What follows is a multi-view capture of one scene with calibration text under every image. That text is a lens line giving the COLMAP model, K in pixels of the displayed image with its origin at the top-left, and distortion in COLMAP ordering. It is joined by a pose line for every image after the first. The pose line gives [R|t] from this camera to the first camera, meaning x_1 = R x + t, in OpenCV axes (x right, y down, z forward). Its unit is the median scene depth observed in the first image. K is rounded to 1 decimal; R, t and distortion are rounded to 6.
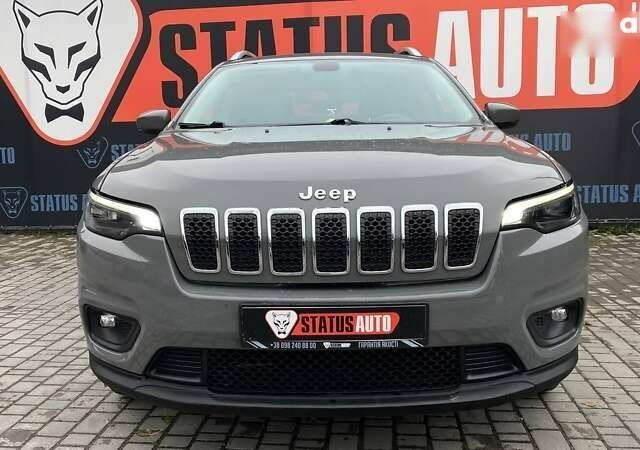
lens RADIAL K [[612.6, 0, 320.0], [0, 612.6, 225.0], [0, 0, 1]] dist [0.005635, -0.010810]
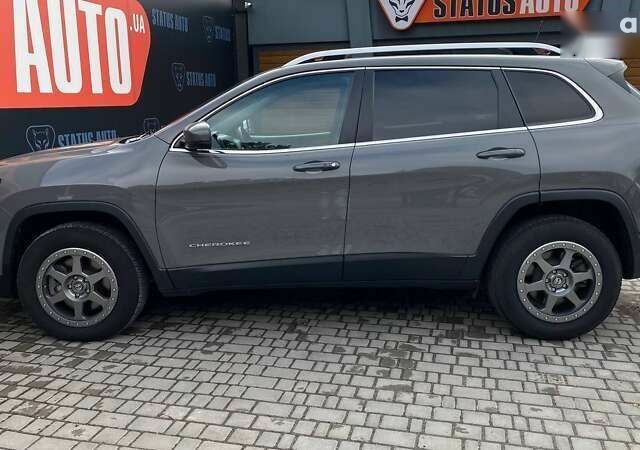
lens RADIAL K [[605.8, 0, 315.8], [0, 605.8, 220.6], [0, 0, 1]] dist [0.068024, -0.122545]
pose [[0.146063, -0.167857, 0.974931, -0.570176], [0.146963, 0.978246, 0.146410, -0.100769], [-0.978298, 0.121894, 0.167555, 0.508117]]
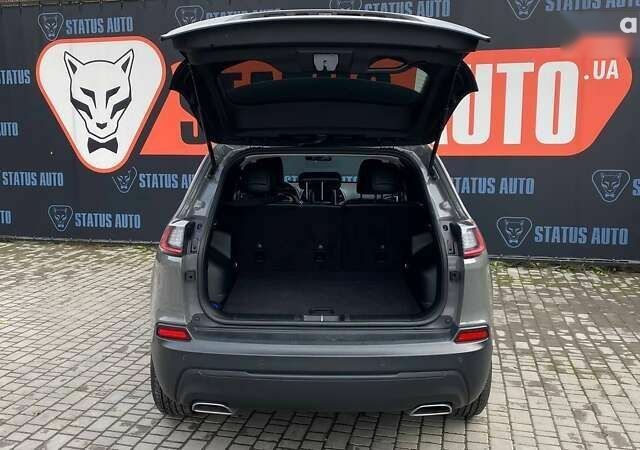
lens RADIAL K [[614.4, 0, 316.7], [0, 614.4, 230.8], [0, 0, 1]] dist [0.012385, -0.005722]
pose [[0.990063, 0.041797, -0.134269, 0.173919], [-0.037842, 0.998775, 0.031875, -0.075754], [0.135437, -0.026477, 0.990432, -0.142768]]
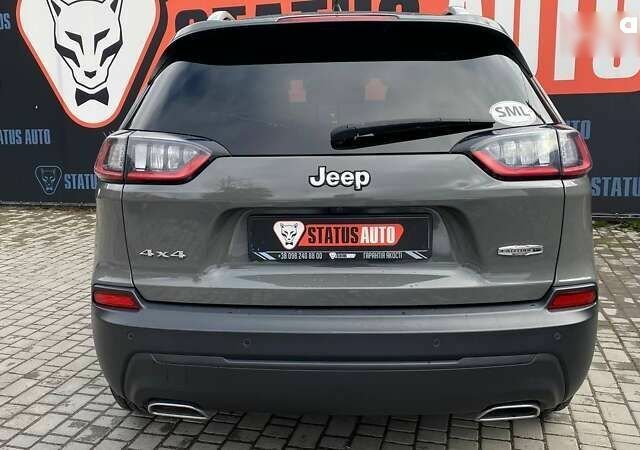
lens RADIAL K [[612.6, 0, 320.0], [0, 612.6, 225.0], [0, 0, 1]] dist [0.005635, -0.010810]
pose [[0.986840, 0.035108, -0.157842, 0.156554], [-0.025507, 0.997722, 0.062446, -0.040834], [0.159674, -0.057598, 0.985488, 0.005994]]
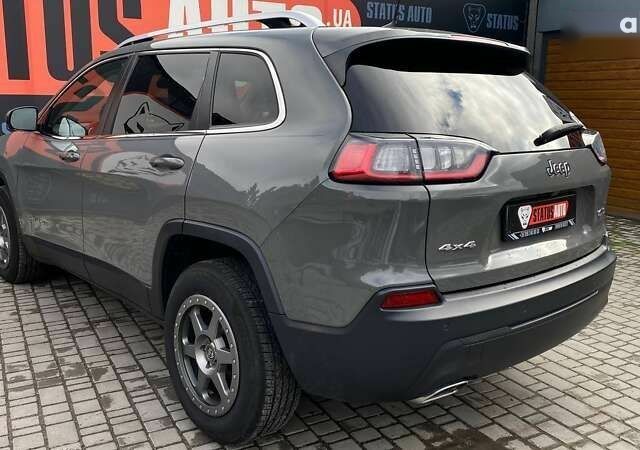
lens RADIAL K [[612.6, 0, 320.0], [0, 612.6, 225.0], [0, 0, 1]] dist [0.005635, -0.010810]
pose [[0.821572, -0.077180, 0.564857, -0.182223], [0.041964, 0.996293, 0.075095, -0.044923], [-0.568559, -0.037992, 0.821765, 0.056927]]
